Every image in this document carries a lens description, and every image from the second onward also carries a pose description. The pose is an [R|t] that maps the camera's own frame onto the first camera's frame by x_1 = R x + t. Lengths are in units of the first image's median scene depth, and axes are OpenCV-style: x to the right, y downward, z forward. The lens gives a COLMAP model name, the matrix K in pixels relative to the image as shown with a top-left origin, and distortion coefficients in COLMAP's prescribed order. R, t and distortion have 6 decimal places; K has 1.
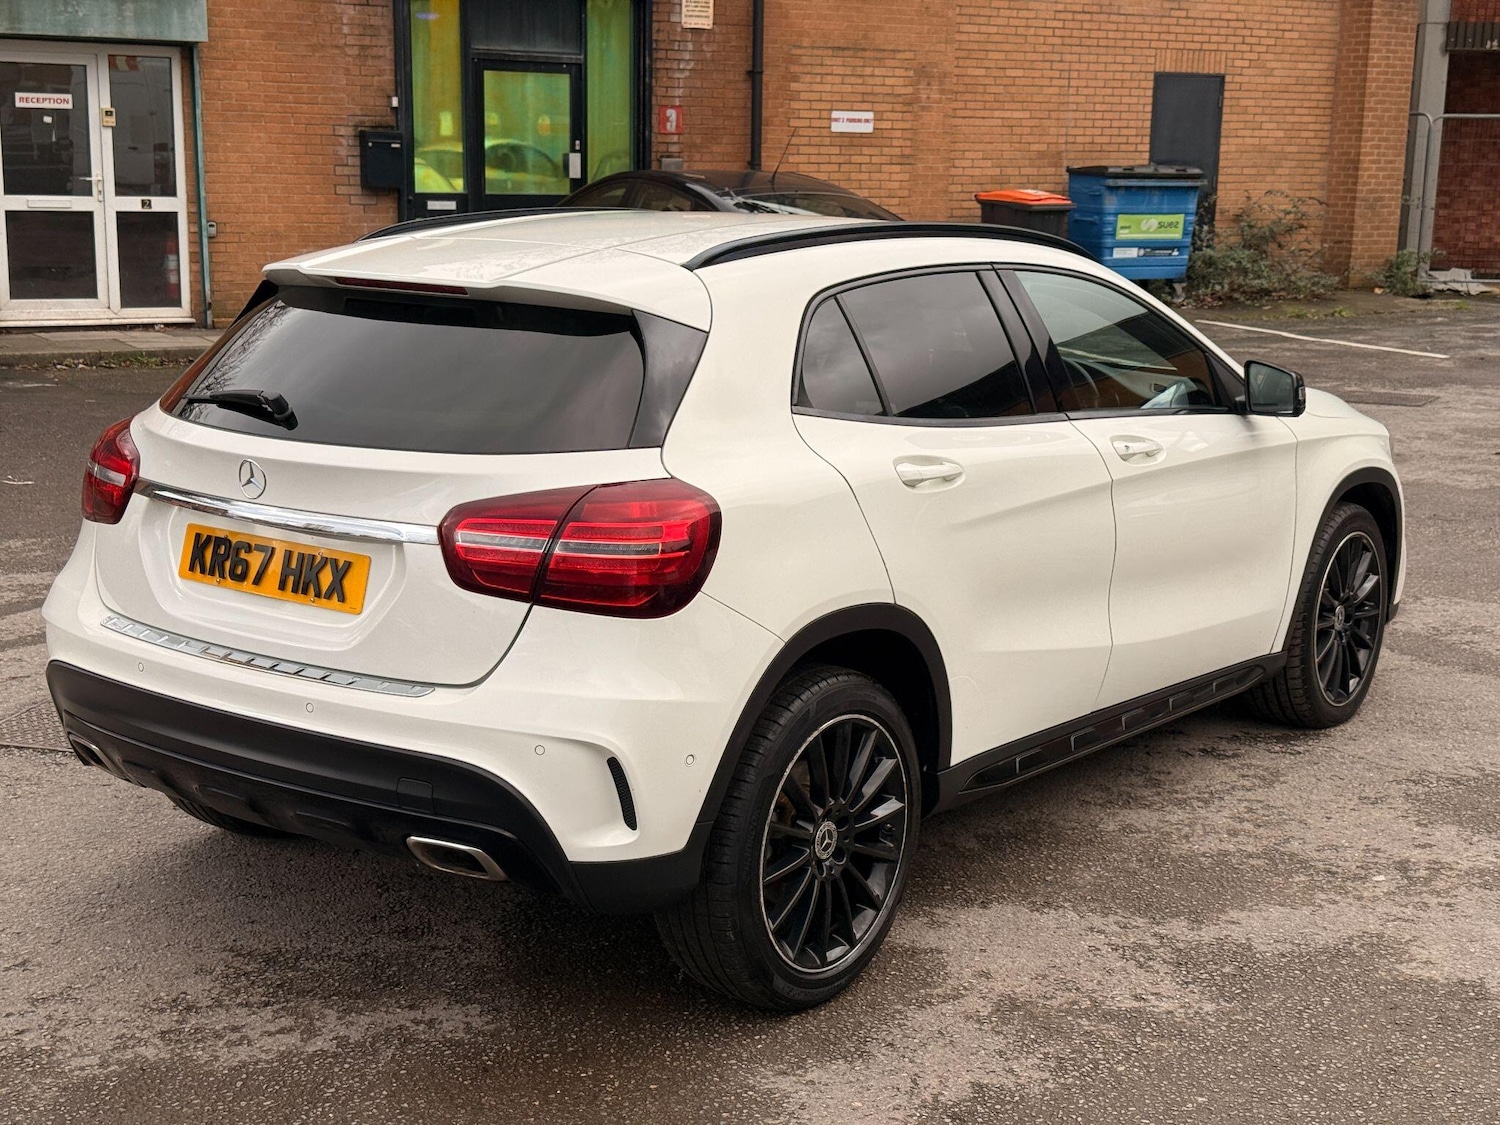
lens RADIAL K [[2097.1, 0, 748.5], [0, 2097.1, 587.0], [0, 0, 1]] dist [0.186971, -0.396097]
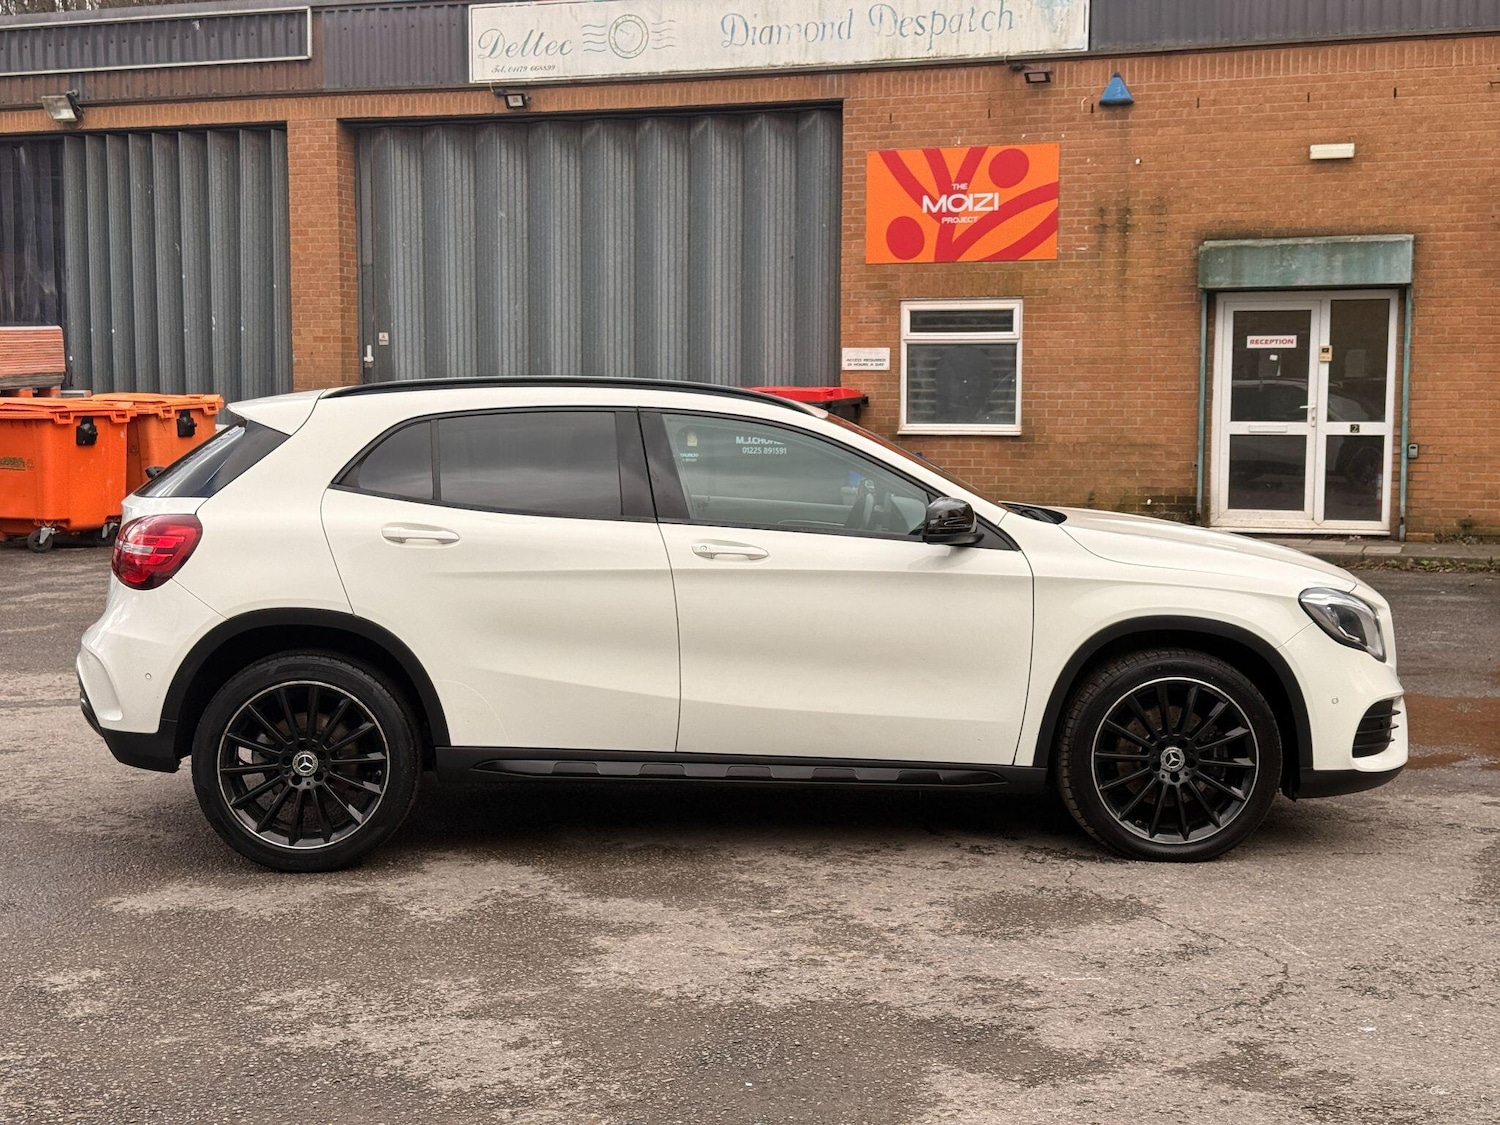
lens RADIAL K [[2097.1, 0, 748.5], [0, 2097.1, 587.0], [0, 0, 1]] dist [0.186971, -0.396097]
pose [[0.633902, 0.057168, -0.771298, 0.389841], [-0.150402, 0.987338, -0.050430, 0.006099], [0.758649, 0.147973, 0.634473, 0.067914]]
